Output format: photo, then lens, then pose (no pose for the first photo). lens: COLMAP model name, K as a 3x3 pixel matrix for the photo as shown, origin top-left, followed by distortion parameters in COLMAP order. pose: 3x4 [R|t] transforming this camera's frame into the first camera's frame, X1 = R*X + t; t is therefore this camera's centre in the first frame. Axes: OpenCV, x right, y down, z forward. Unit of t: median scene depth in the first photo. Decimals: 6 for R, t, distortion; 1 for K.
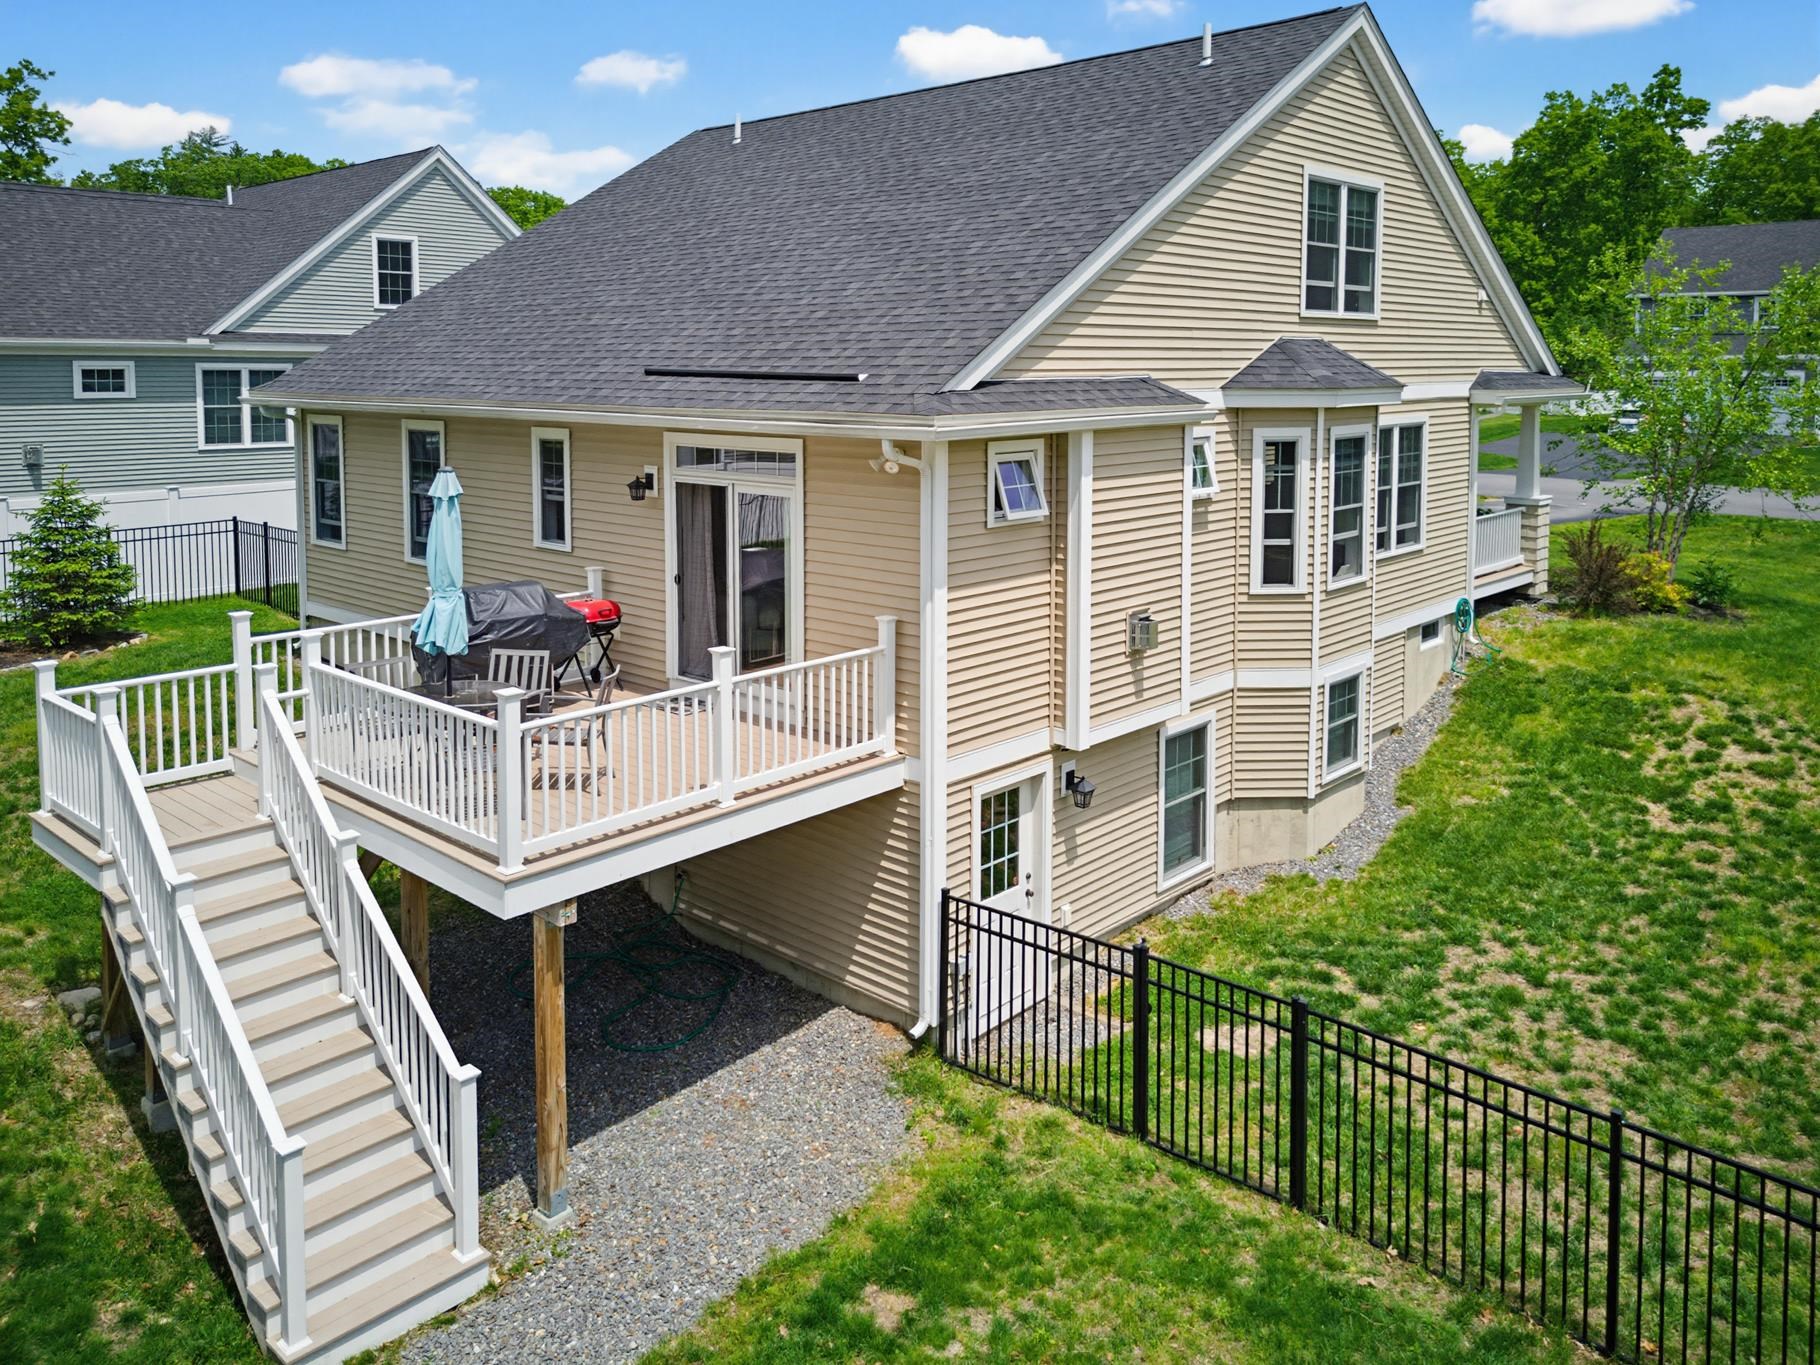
lens RADIAL K [[1357.3, 0, 907.3], [0, 1357.3, 481.1], [0, 0, 1]] dist [0.037155, -0.001983]
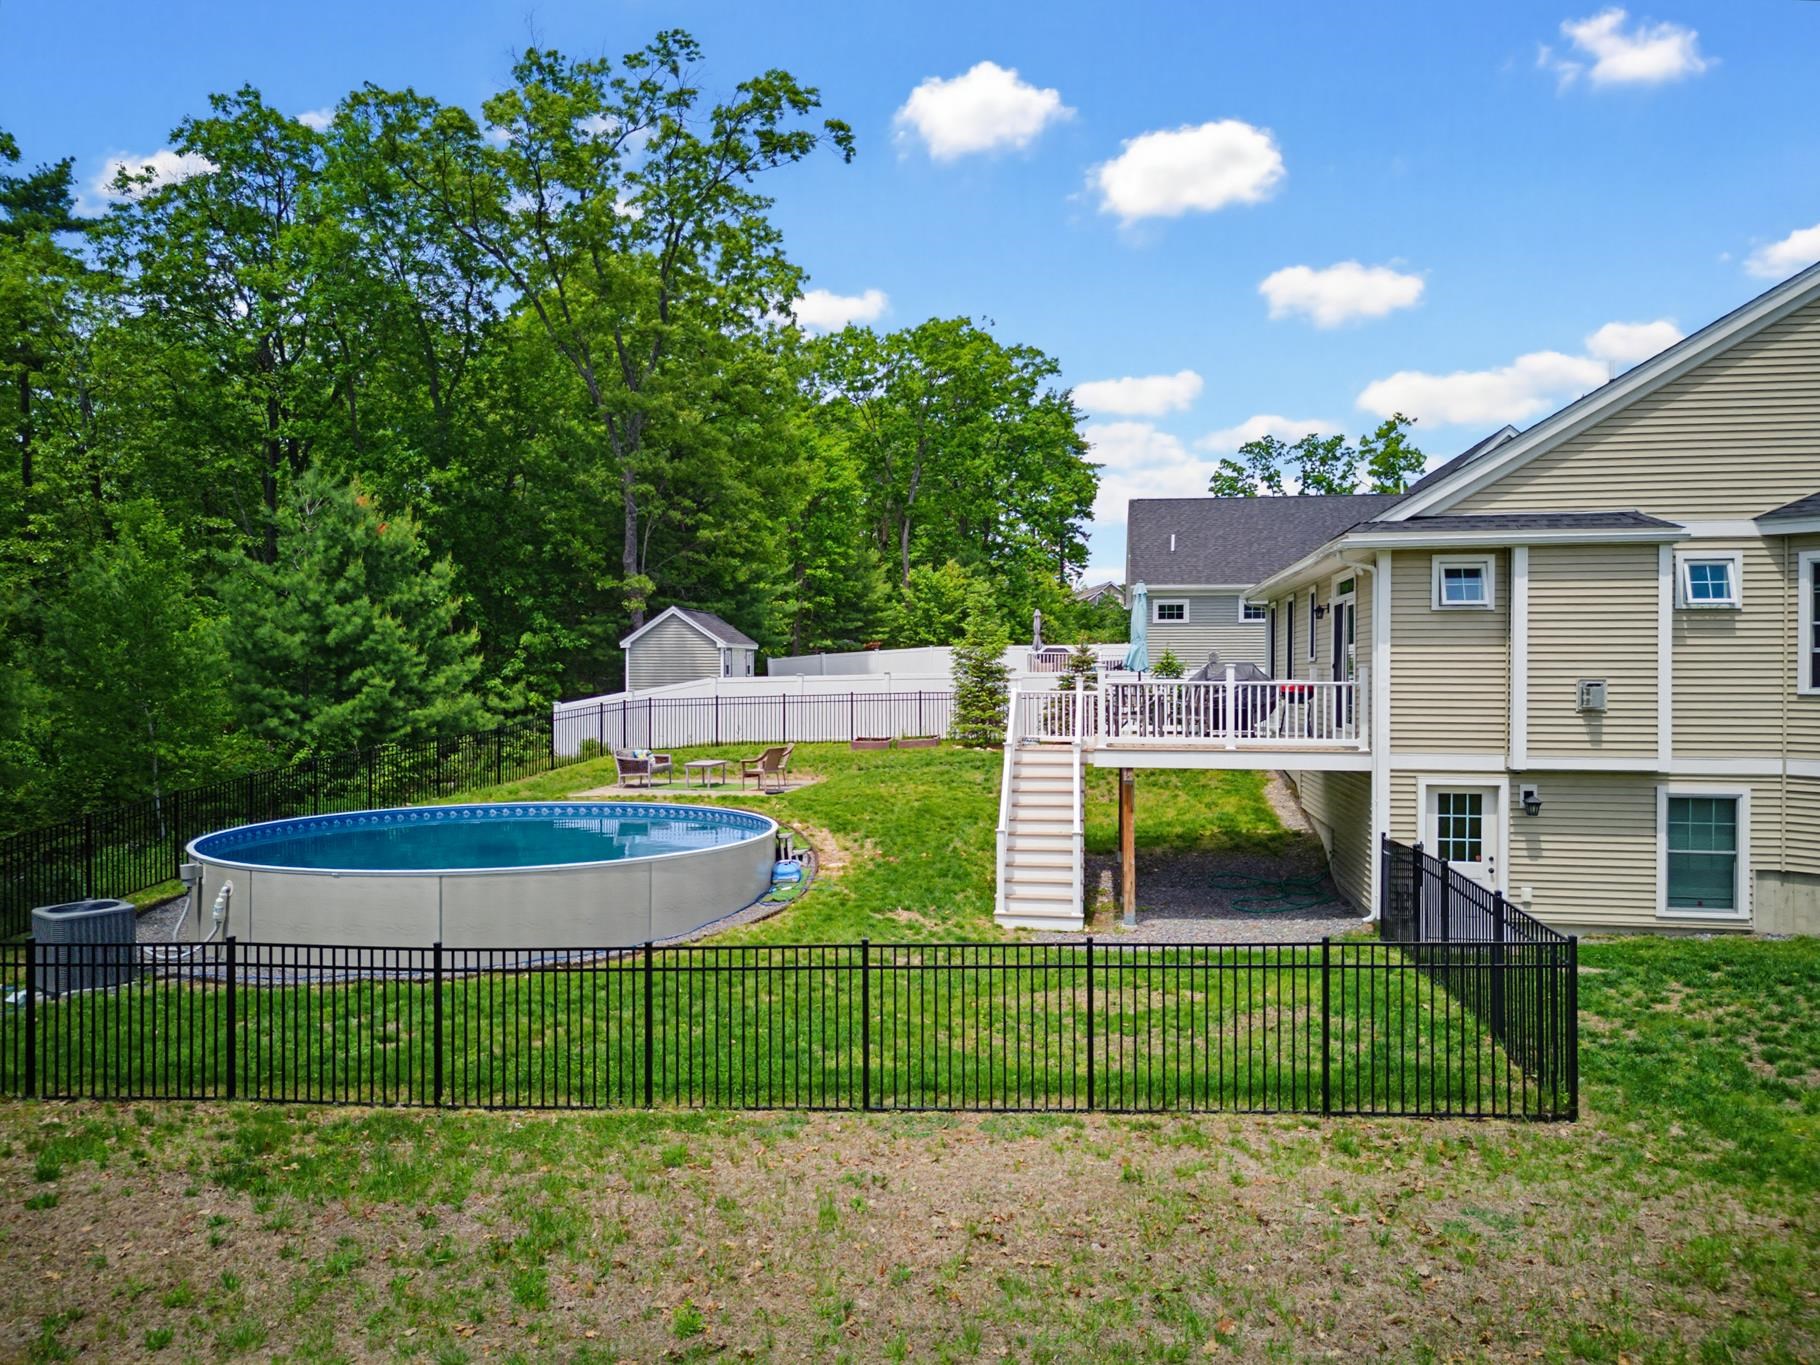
lens RADIAL K [[1305.0, 0, 910.0], [0, 1305.0, 682.5], [0, 0, 1]] dist [-0.006089, -0.005147]
pose [[0.566286, 0.004650, -0.824196, 0.740311], [-0.067533, 0.996883, -0.040777, 0.170086], [0.821437, 0.078752, 0.564835, -0.254039]]
